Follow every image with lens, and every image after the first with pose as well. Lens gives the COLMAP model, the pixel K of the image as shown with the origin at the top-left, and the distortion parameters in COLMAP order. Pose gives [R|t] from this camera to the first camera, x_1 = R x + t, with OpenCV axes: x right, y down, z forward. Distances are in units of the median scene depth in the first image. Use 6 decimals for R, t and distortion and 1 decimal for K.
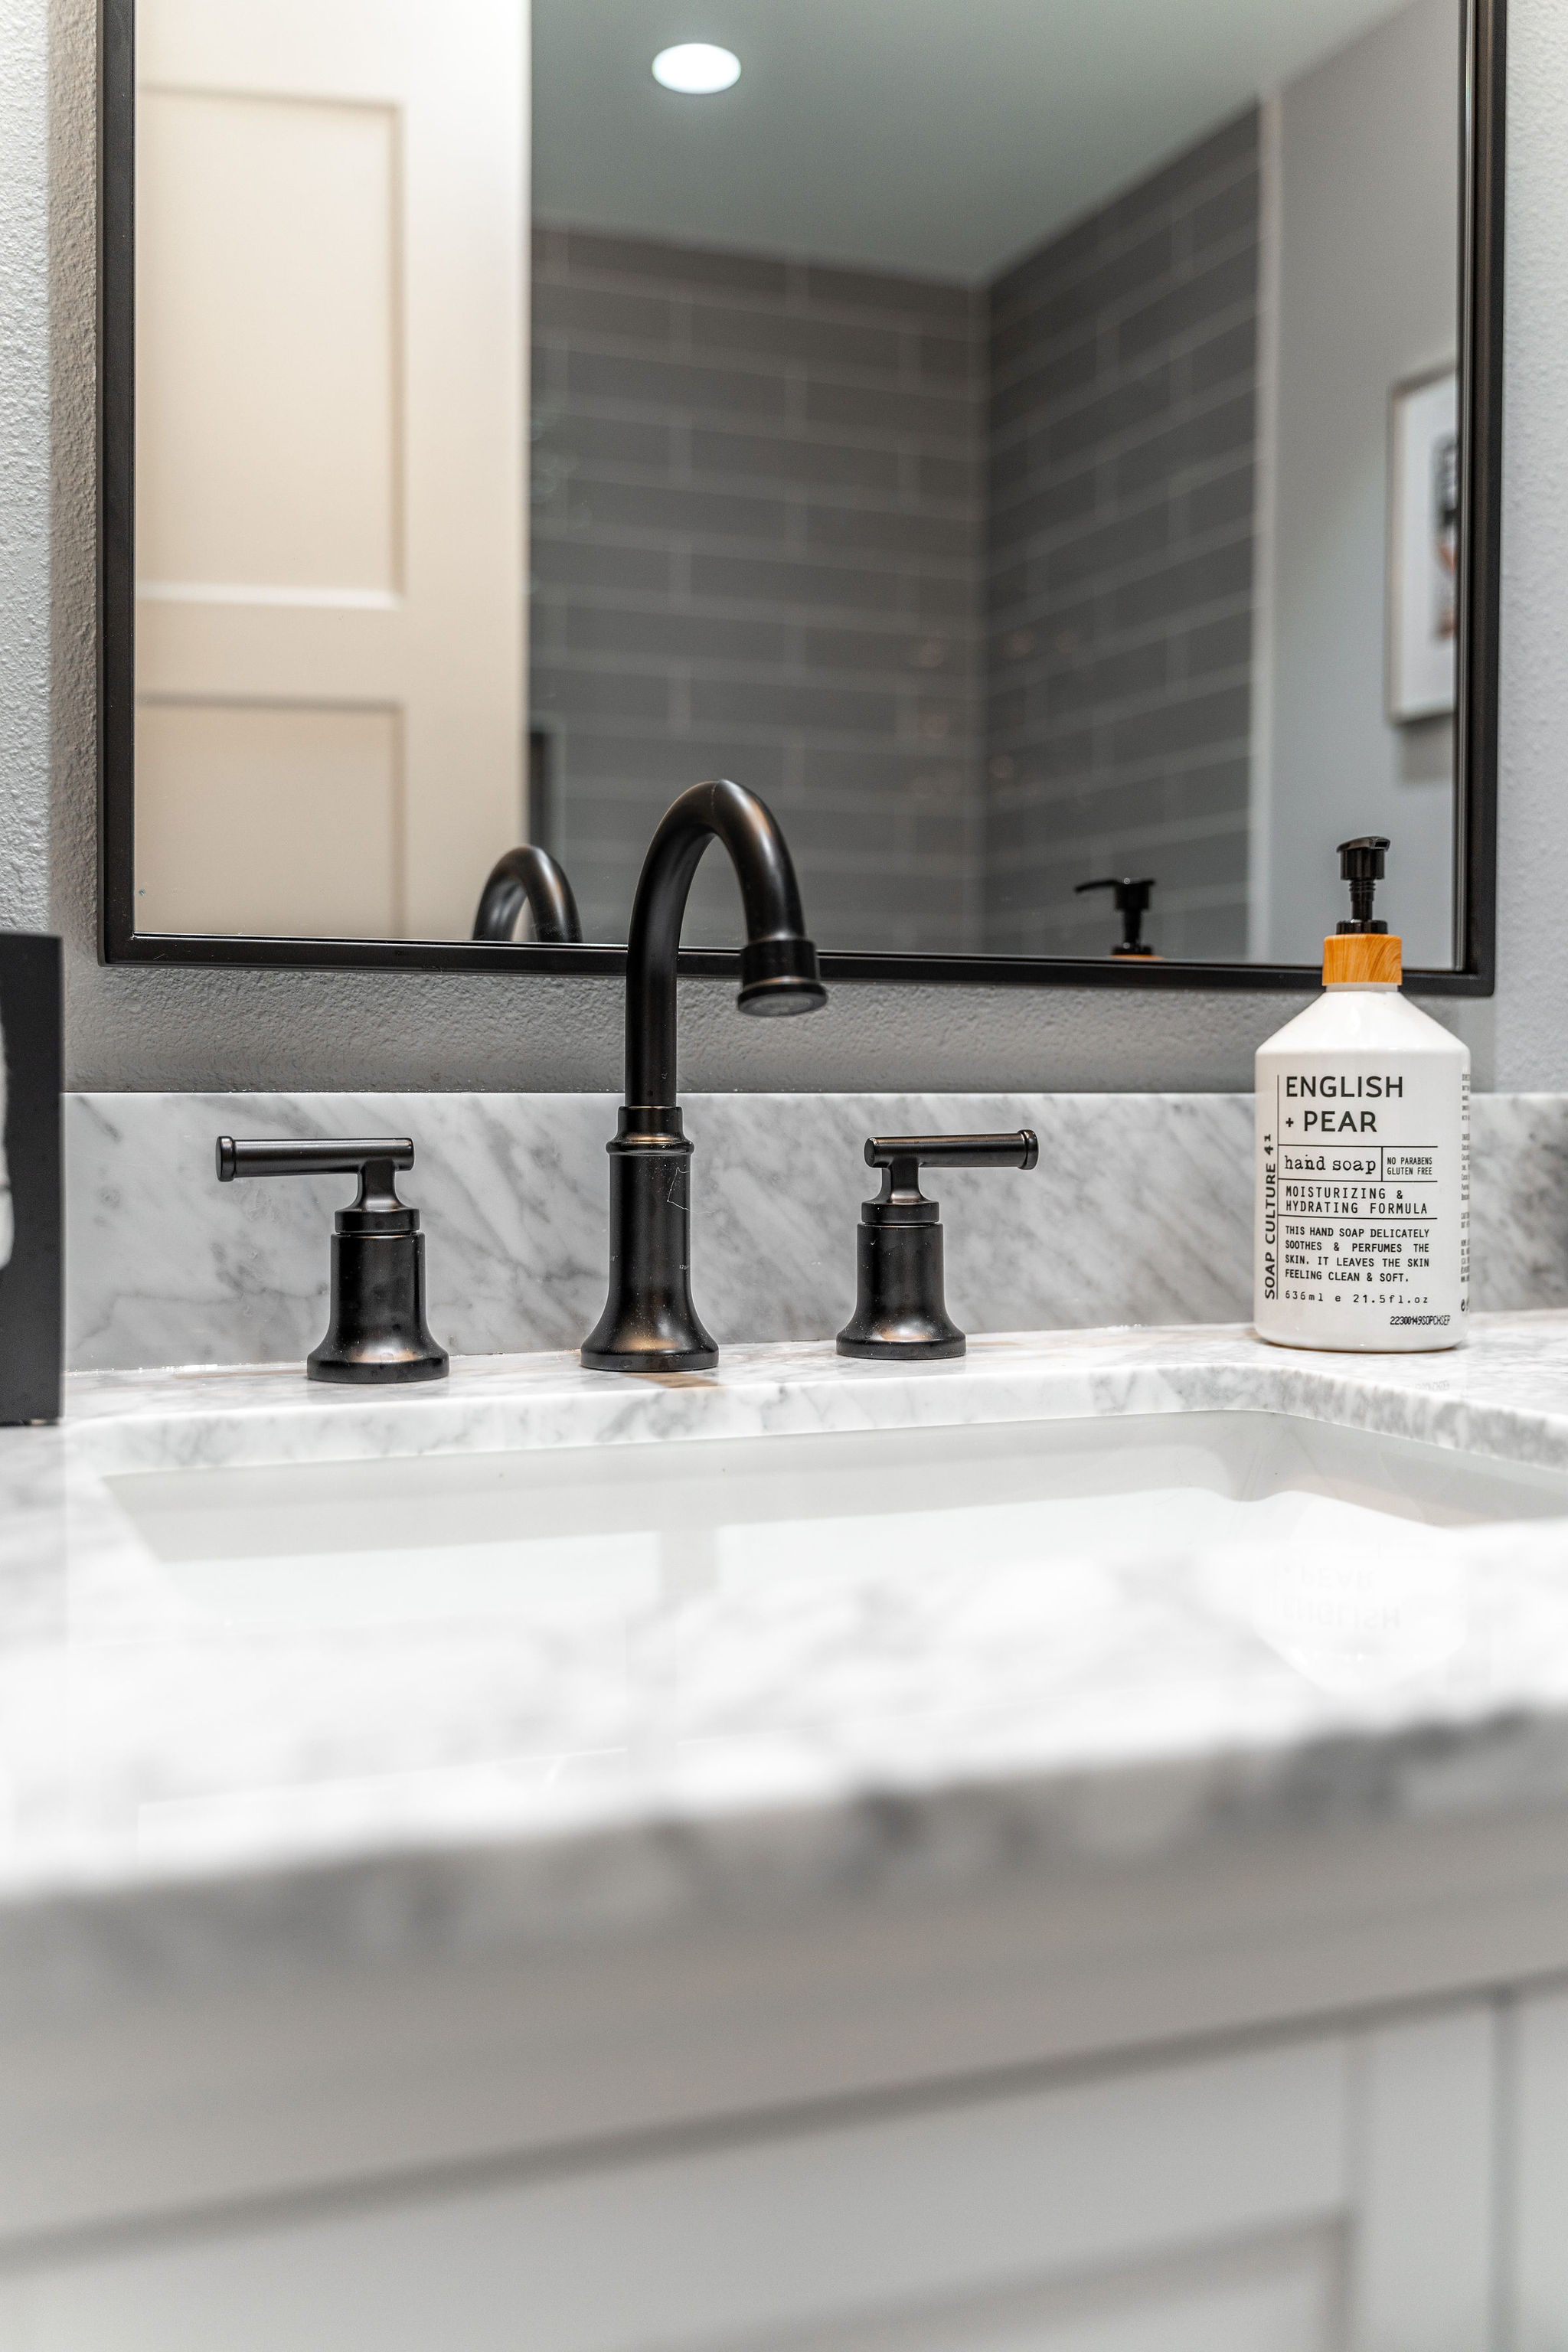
lens RADIAL K [[2276.7, 0, 739.9], [0, 2276.7, 1127.6], [0, 0, 1]] dist [0.001709, -0.014050]
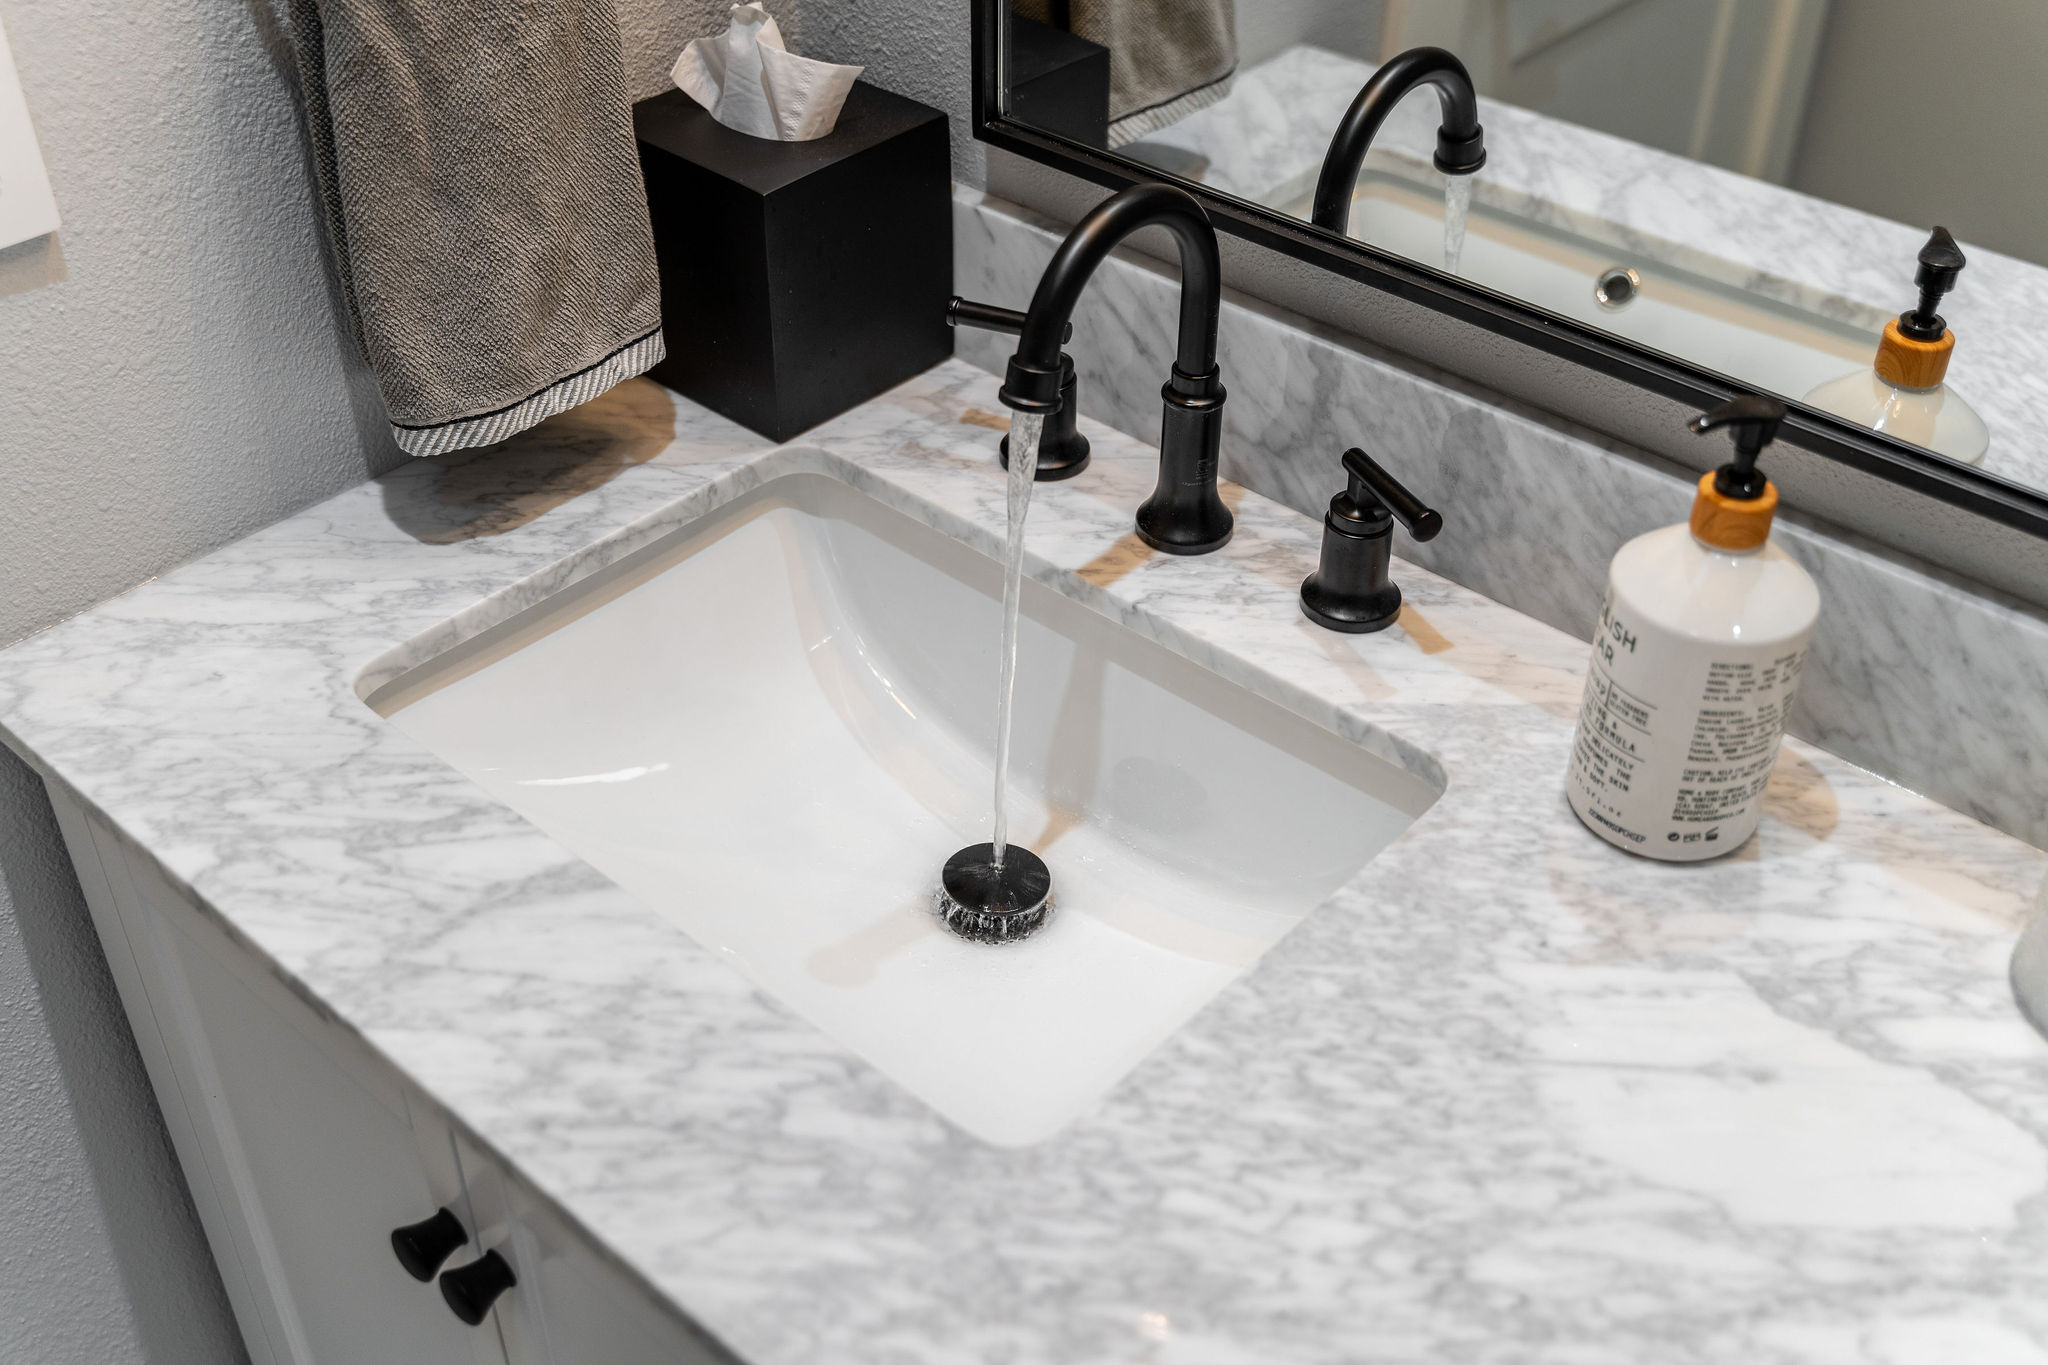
lens RADIAL K [[2108.0, 0, 1023.9], [0, 2108.0, 692.4], [0, 0, 1]] dist [-0.010642, -0.012410]
pose [[0.449498, 0.546743, -0.706416, 0.857001], [-0.019394, 0.796597, 0.604199, -0.577405], [0.893071, -0.257887, 0.368673, 0.387834]]
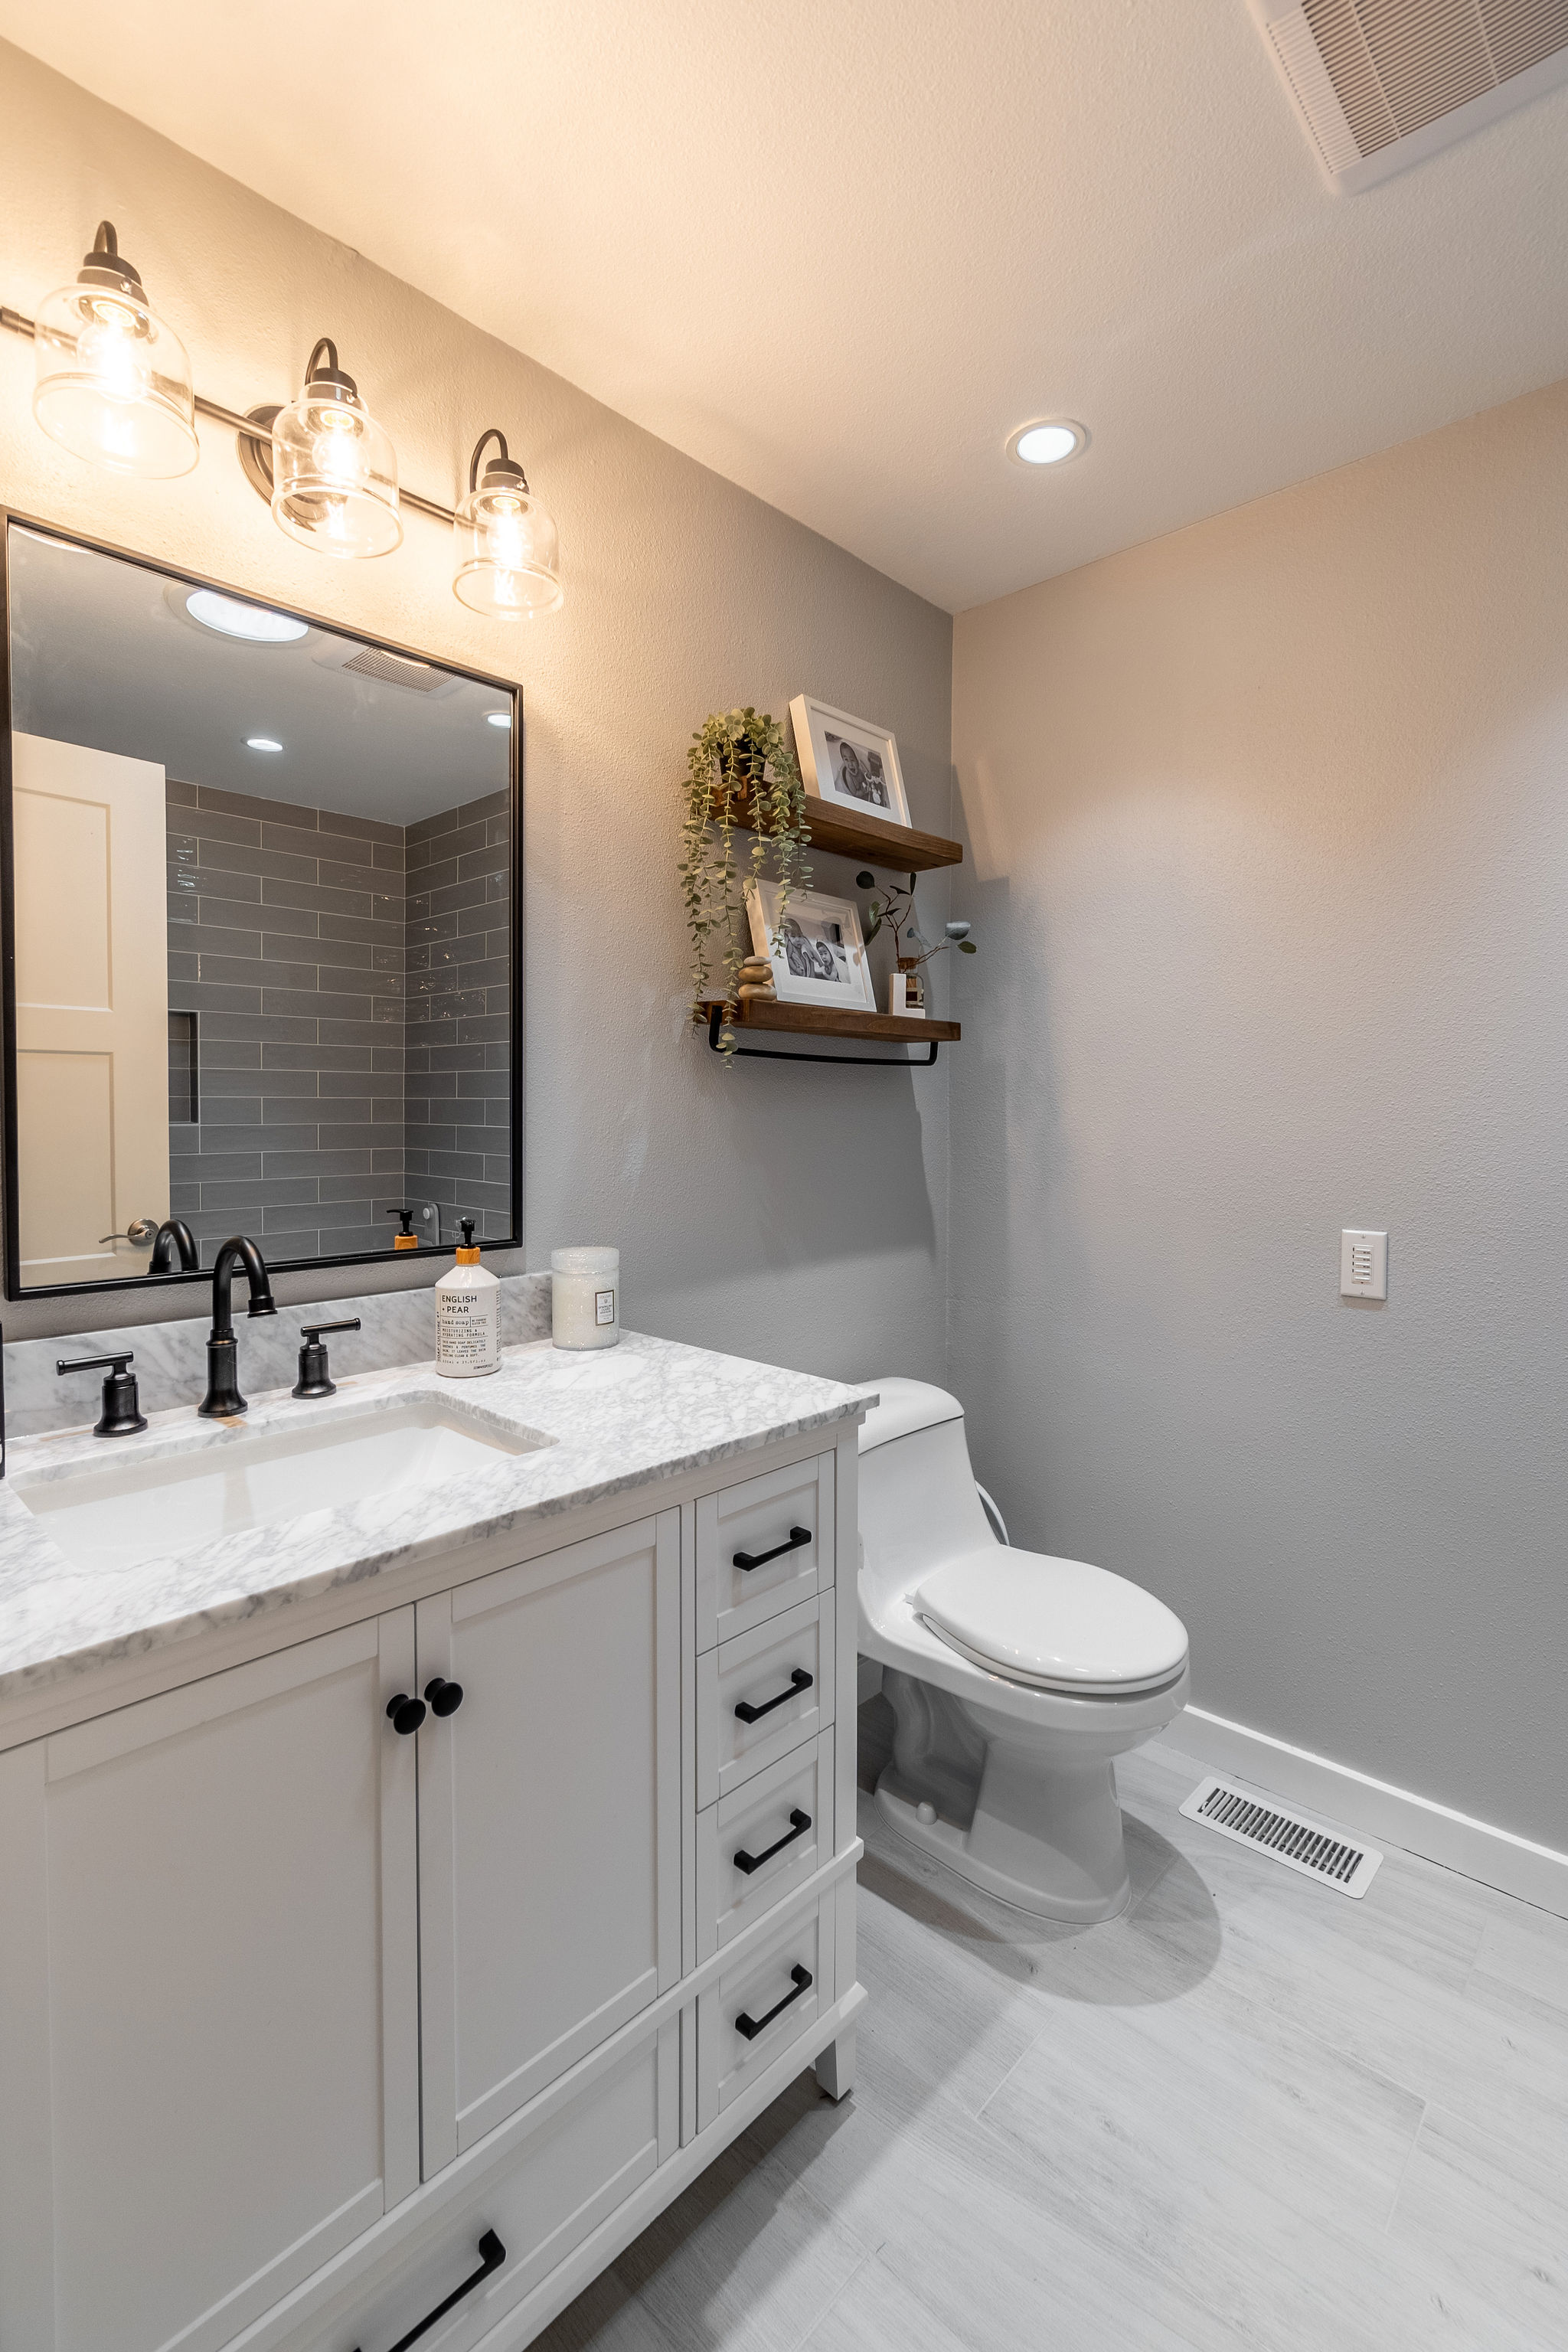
lens RADIAL K [[1021.6, 0, 783.3], [0, 1021.6, 1139.5], [0, 0, 1]] dist [-0.001068, 0.000108]
pose [[0.907268, -0.010451, 0.420422, 0.069438], [0.003425, 0.999842, 0.017463, -0.278185], [-0.420538, -0.014403, 0.907161, -0.560603]]
